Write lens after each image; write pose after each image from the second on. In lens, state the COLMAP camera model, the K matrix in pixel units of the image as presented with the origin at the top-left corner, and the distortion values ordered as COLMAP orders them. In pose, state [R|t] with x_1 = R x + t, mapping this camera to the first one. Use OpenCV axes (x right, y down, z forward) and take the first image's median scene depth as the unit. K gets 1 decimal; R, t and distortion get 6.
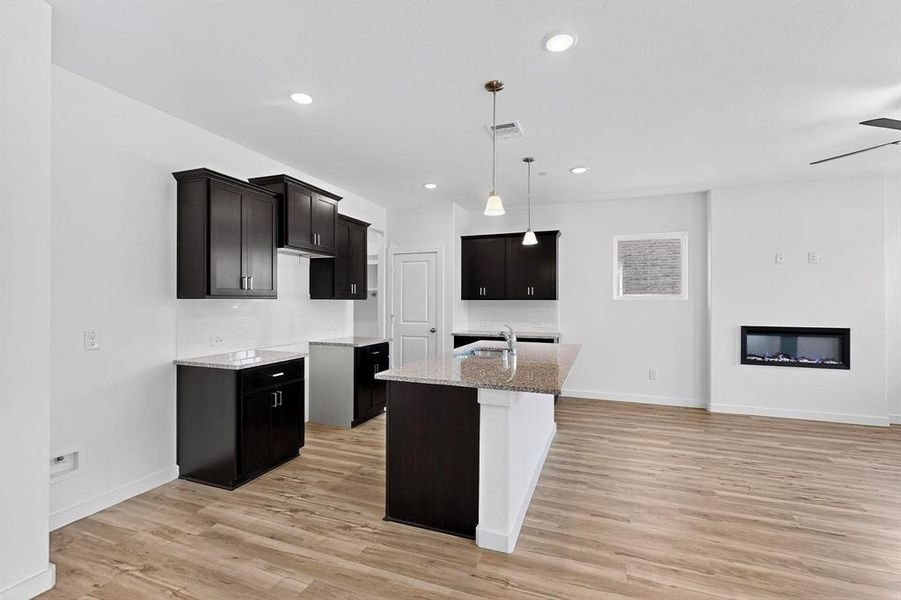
lens RADIAL K [[391.2, 0, 452.9], [0, 391.2, 301.5], [0, 0, 1]] dist [0.000853, -0.000034]
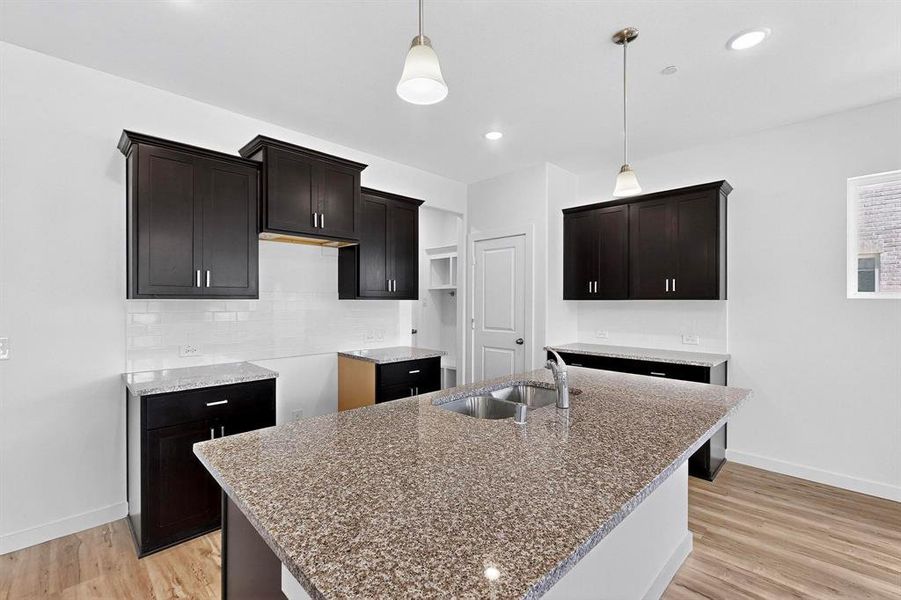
lens RADIAL K [[377.7, 0, 468.6], [0, 377.7, 298.9], [0, 0, 1]] dist [0.000785, 0.000174]
pose [[0.910271, -0.001922, -0.414008, 0.230589], [-0.001022, 0.999976, -0.006890, -0.001242], [0.414011, 0.006695, 0.910247, 0.472915]]
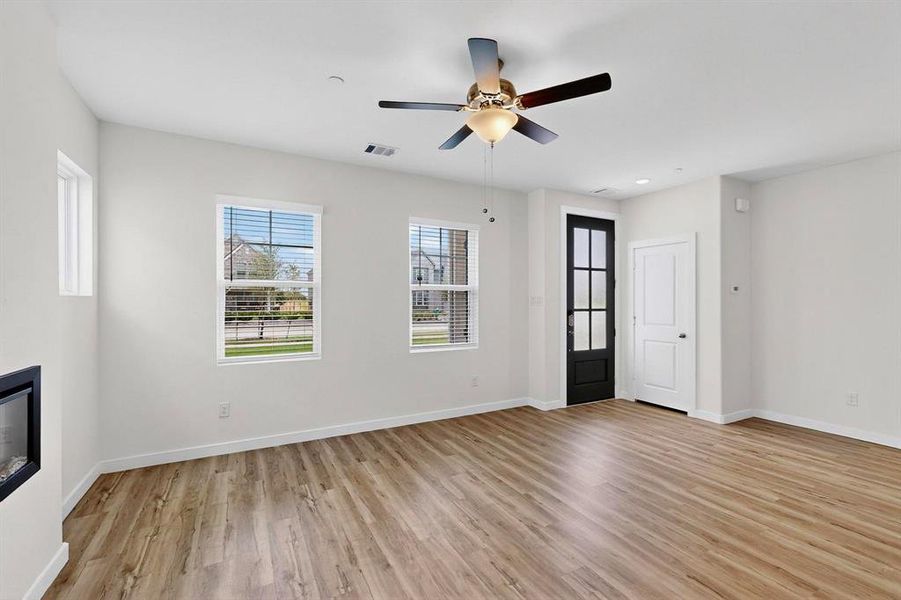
lens RADIAL K [[390.7, 0, 449.2], [0, 390.7, 300.5], [0, 0, 1]] dist [-0.001427, -0.000264]
pose [[-0.751370, -0.001420, 0.659880, 0.540493], [-0.001325, 0.999999, 0.000643, 0.001003], [-0.659880, -0.000392, -0.751371, 1.278615]]
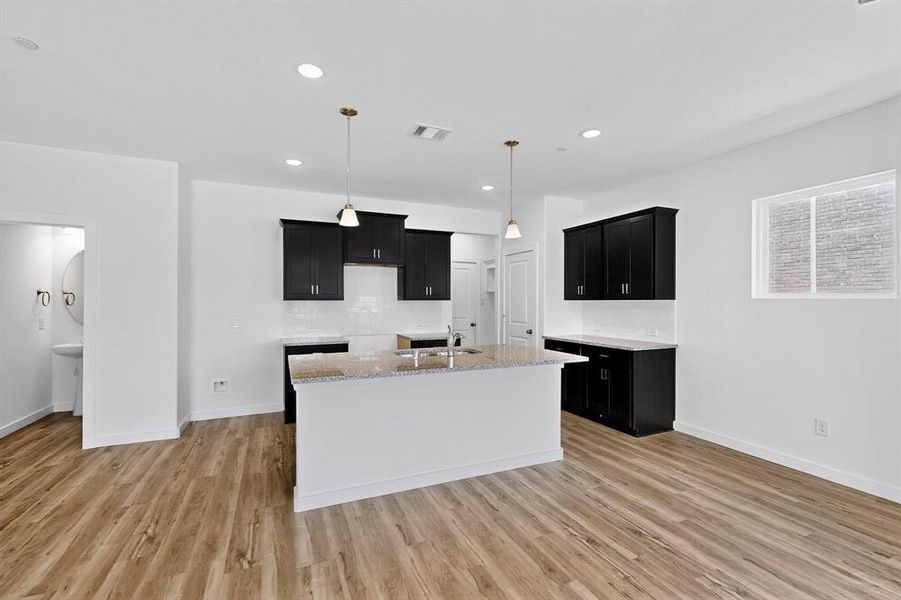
lens RADIAL K [[406.4, 0, 482.6], [0, 406.4, 299.1], [0, 0, 1]] dist [-0.000497, -0.000038]
pose [[0.706554, -0.004881, -0.707642, 0.859152], [-0.000172, 0.999975, -0.007070, 0.000847], [0.707659, 0.005118, 0.706536, 0.315062]]
